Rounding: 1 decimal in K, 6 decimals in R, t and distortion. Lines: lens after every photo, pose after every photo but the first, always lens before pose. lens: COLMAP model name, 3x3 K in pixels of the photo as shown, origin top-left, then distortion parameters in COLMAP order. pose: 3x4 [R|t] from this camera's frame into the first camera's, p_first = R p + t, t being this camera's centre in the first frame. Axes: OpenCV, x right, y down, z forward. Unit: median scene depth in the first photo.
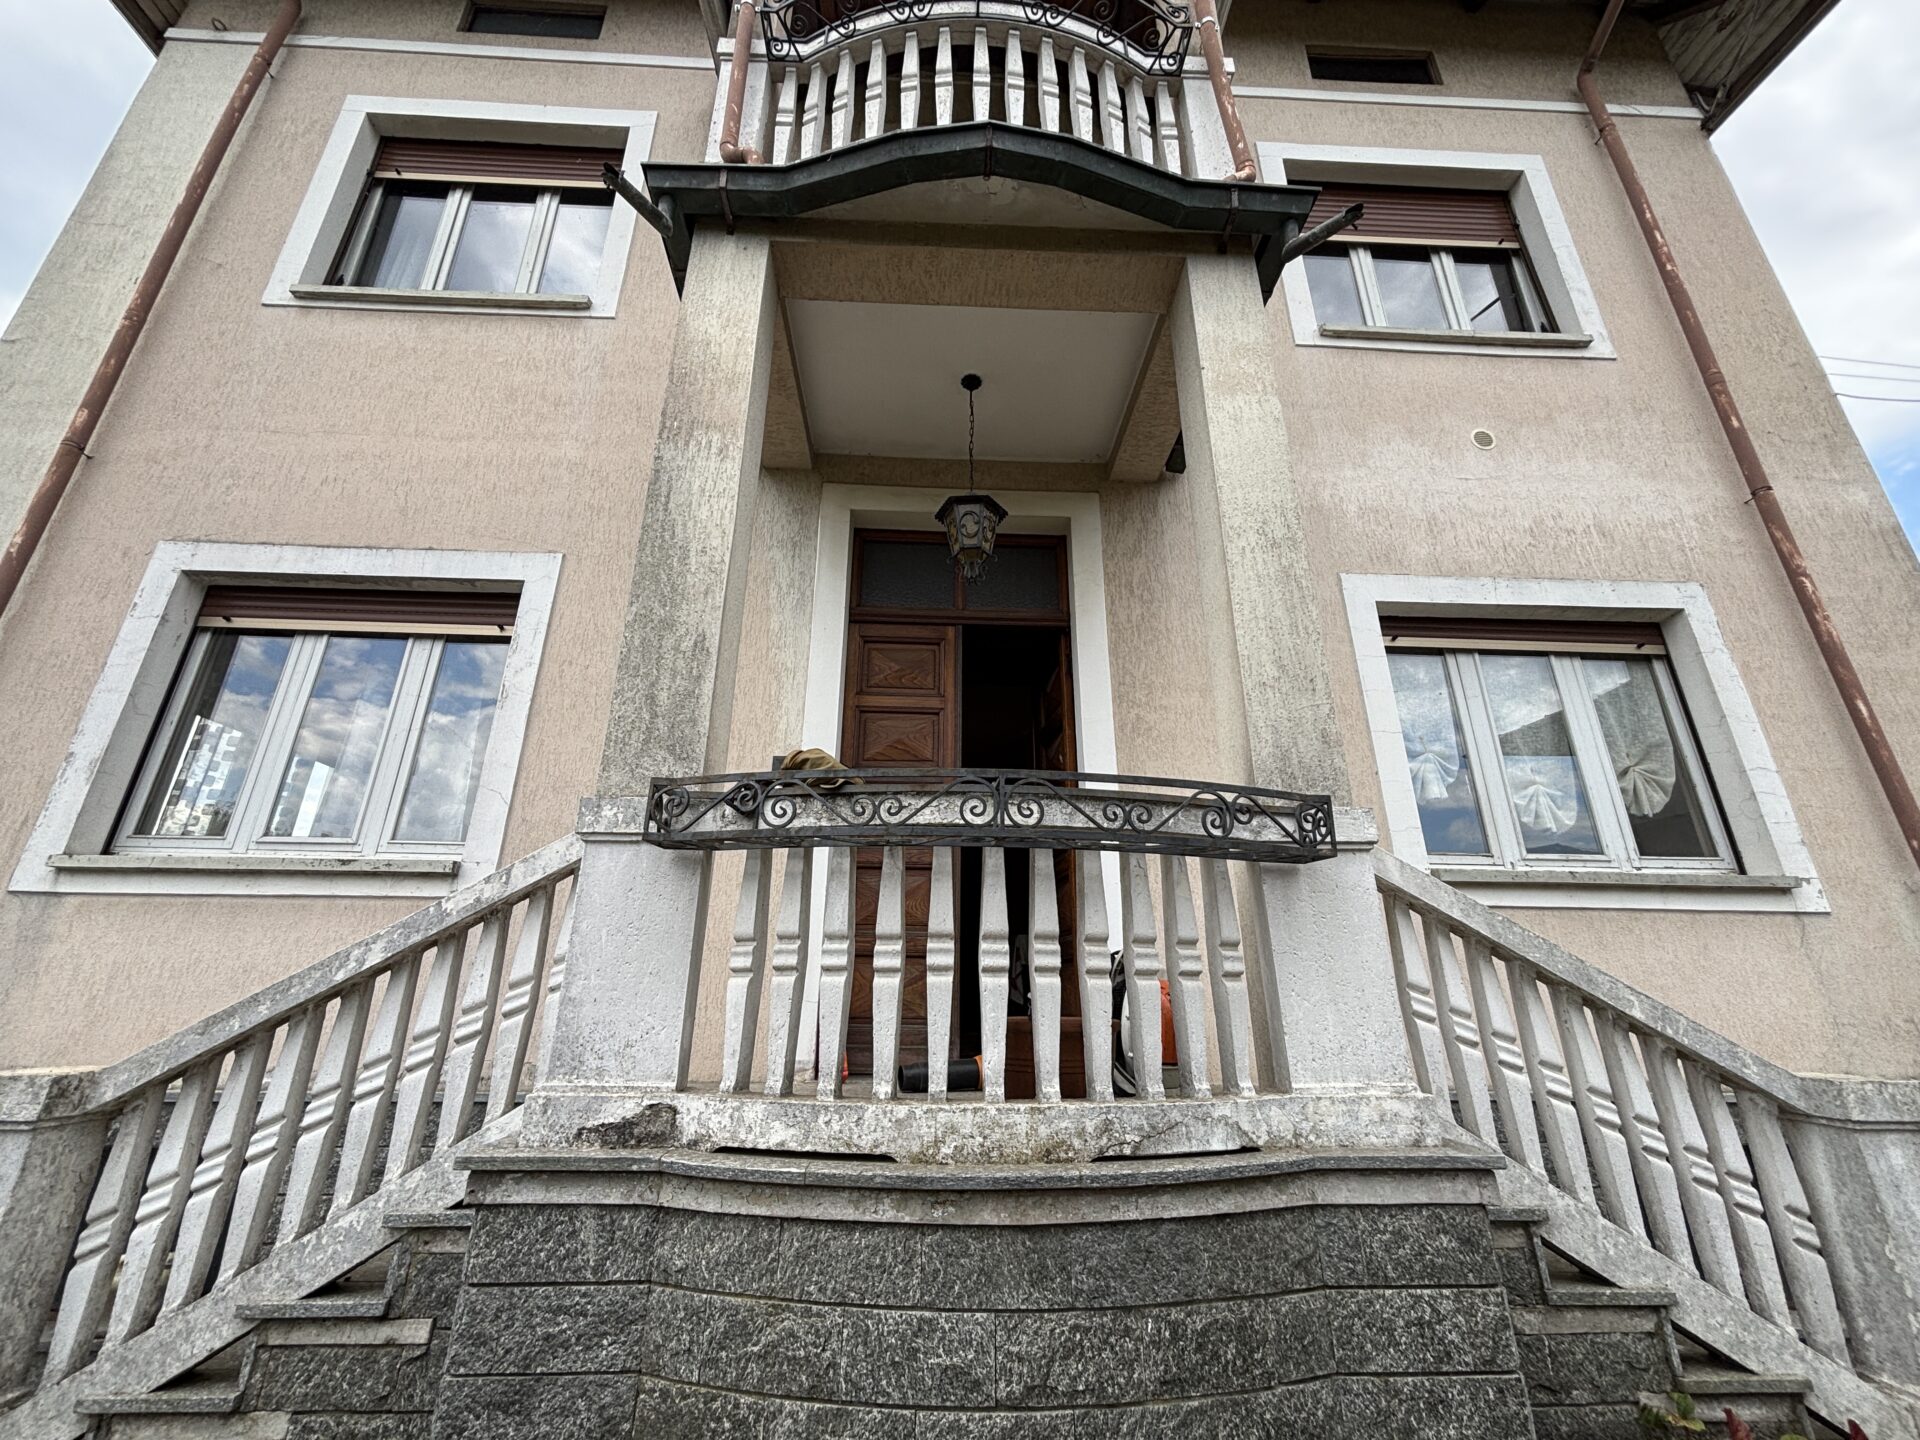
lens RADIAL K [[771.9, 0, 957.8], [0, 771.9, 704.2], [0, 0, 1]] dist [-0.001311, 0.000010]
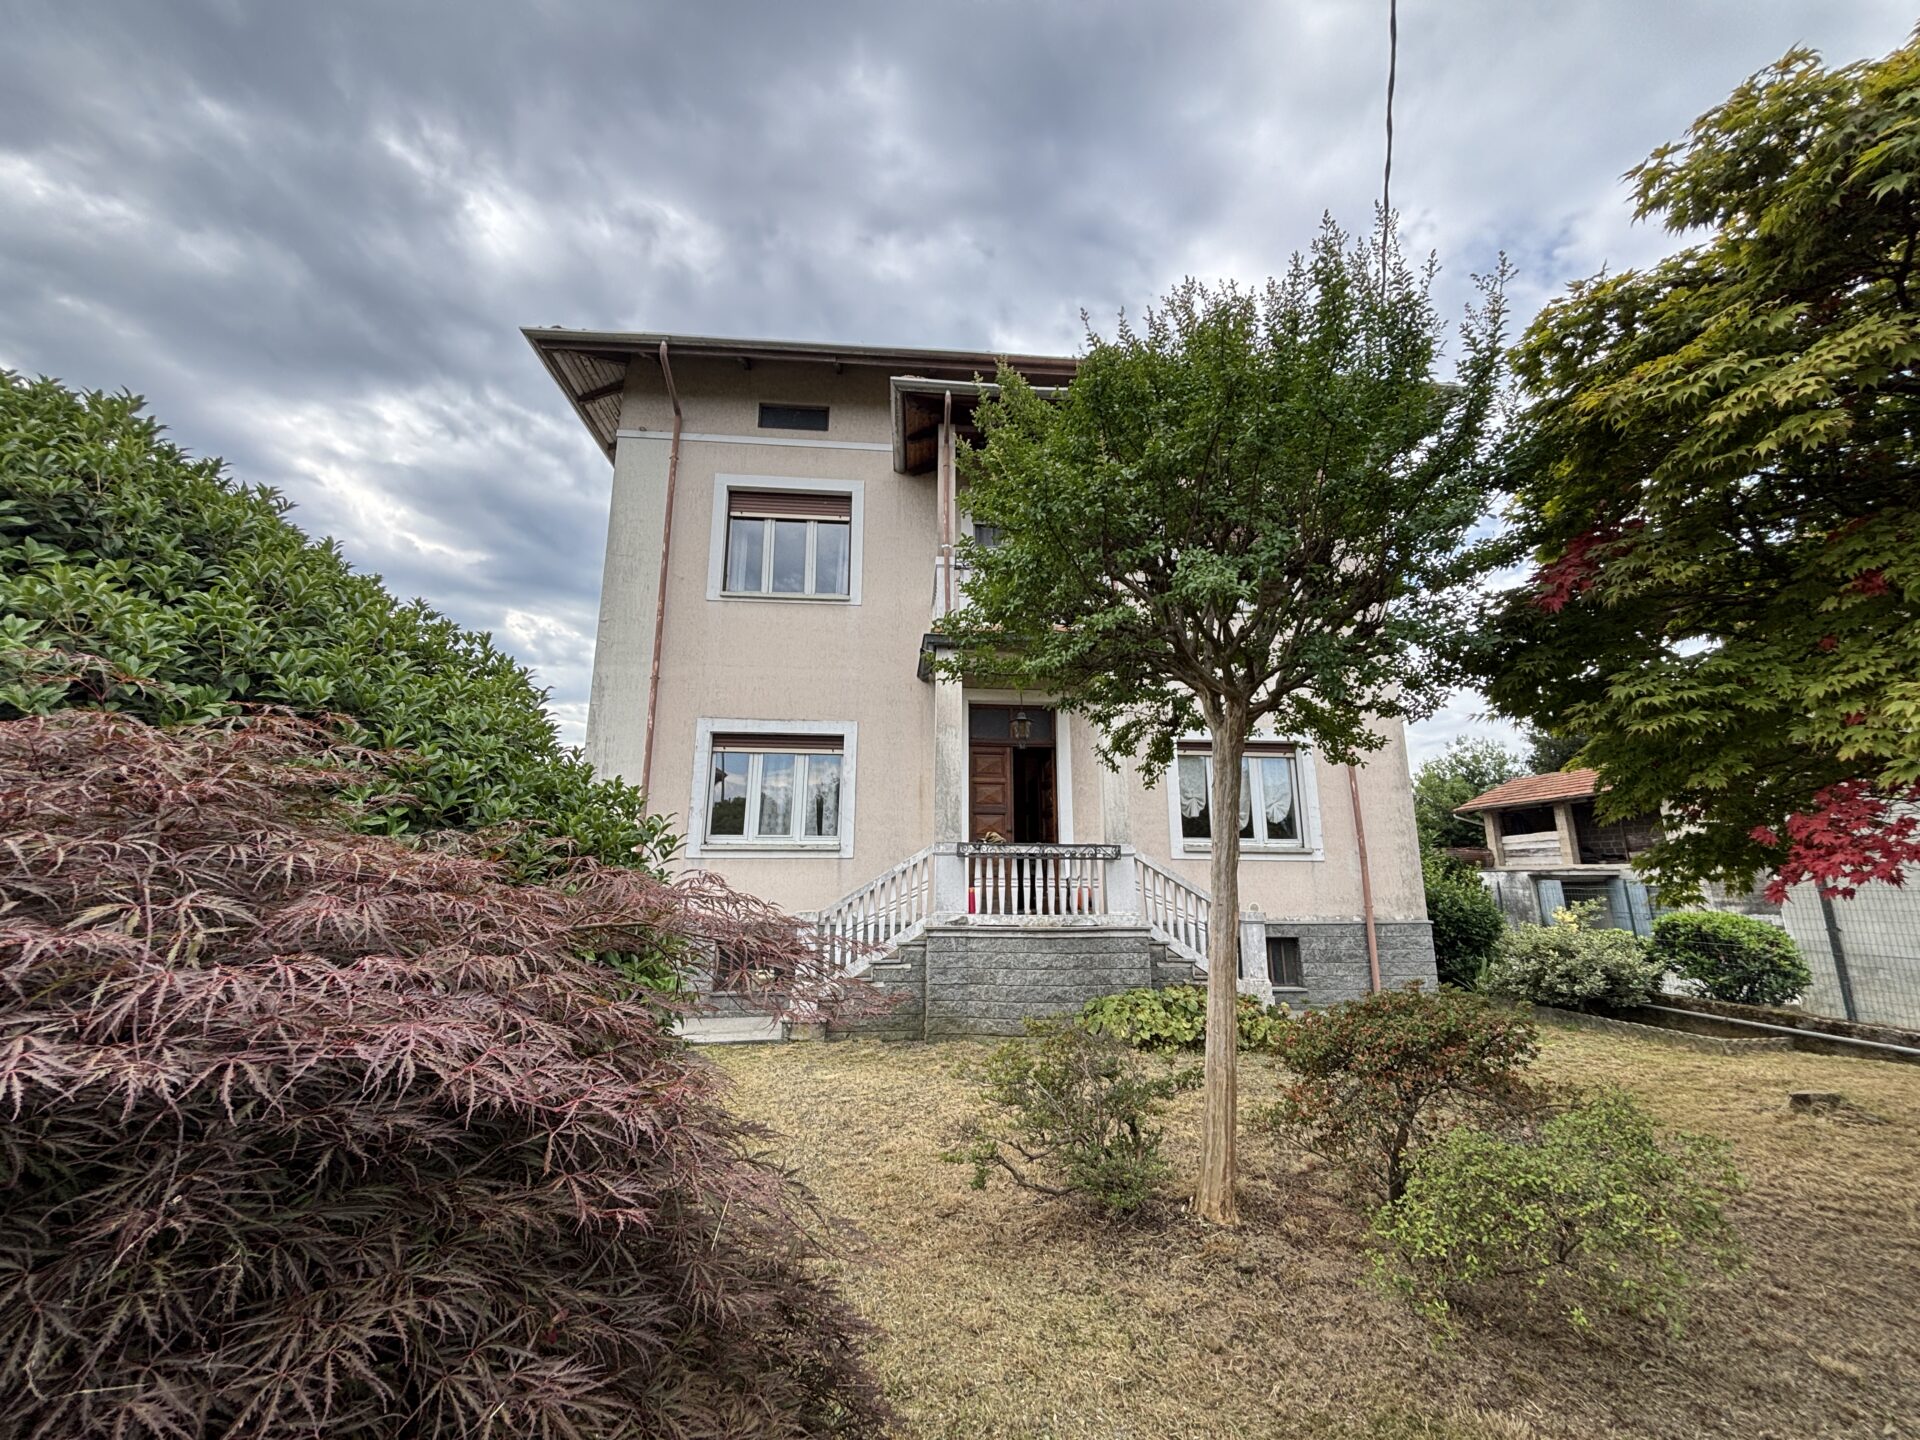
lens RADIAL K [[787.3, 0, 964.6], [0, 787.3, 697.1], [0, 0, 1]] dist [0.013060, -0.004626]
pose [[0.998620, 0.008480, 0.051824, -0.512570], [-0.015329, 0.990968, 0.133217, -1.082079], [-0.050226, -0.133827, 0.989731, -2.687803]]
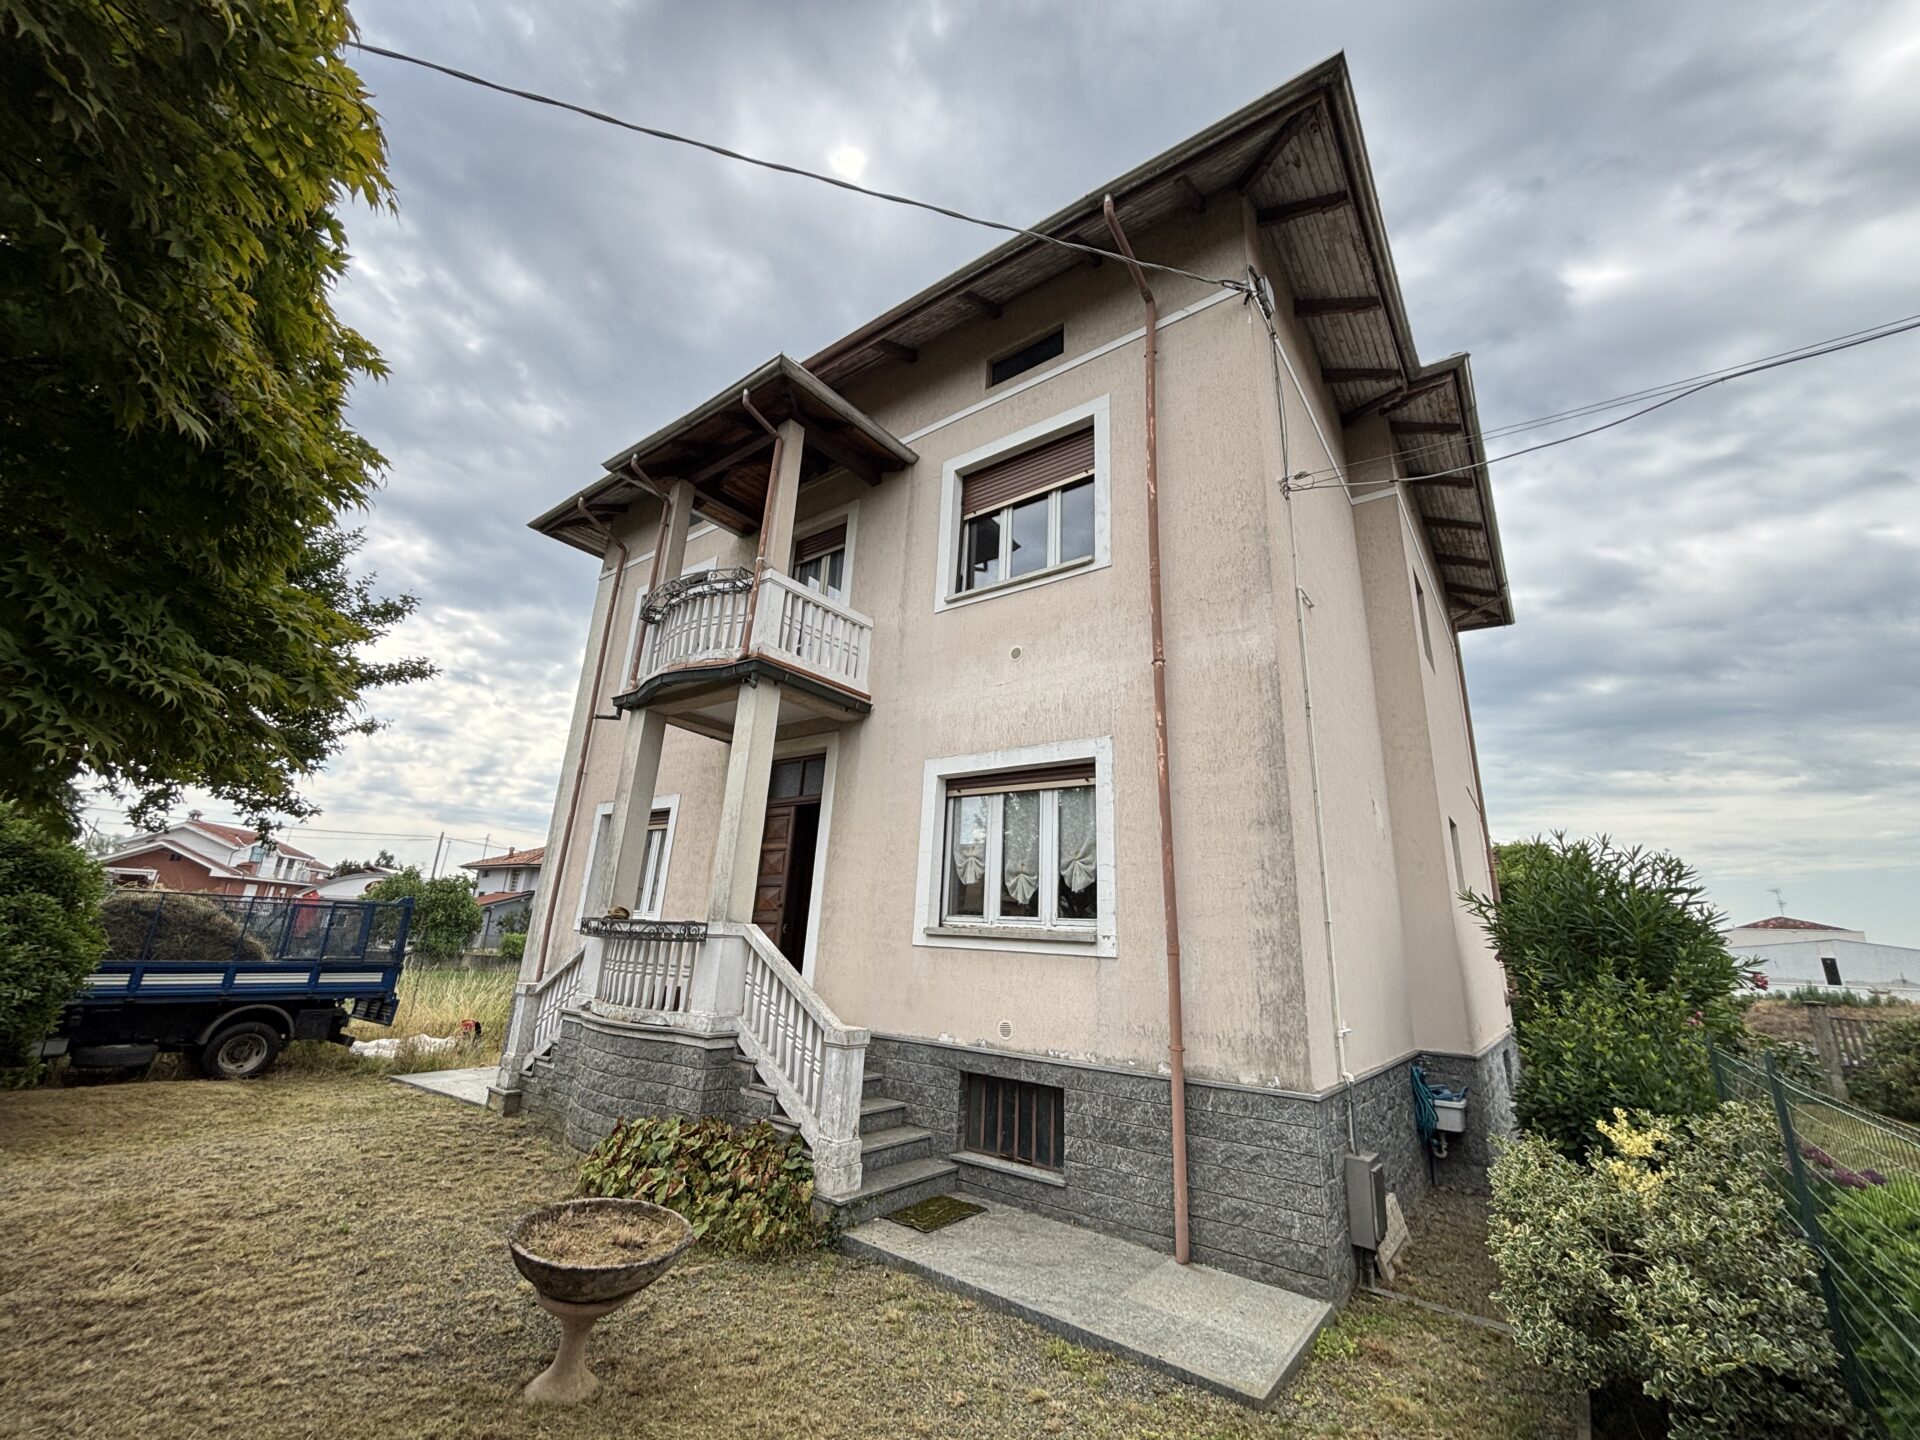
lens RADIAL K [[769.7, 0, 955.5], [0, 769.7, 696.7], [0, 0, 1]] dist [0.014879, -0.000064]
pose [[0.770429, -0.166908, -0.615289, 3.143403], [0.186670, 0.981881, -0.032616, -0.453818], [0.609585, -0.089728, 0.787626, -0.717232]]
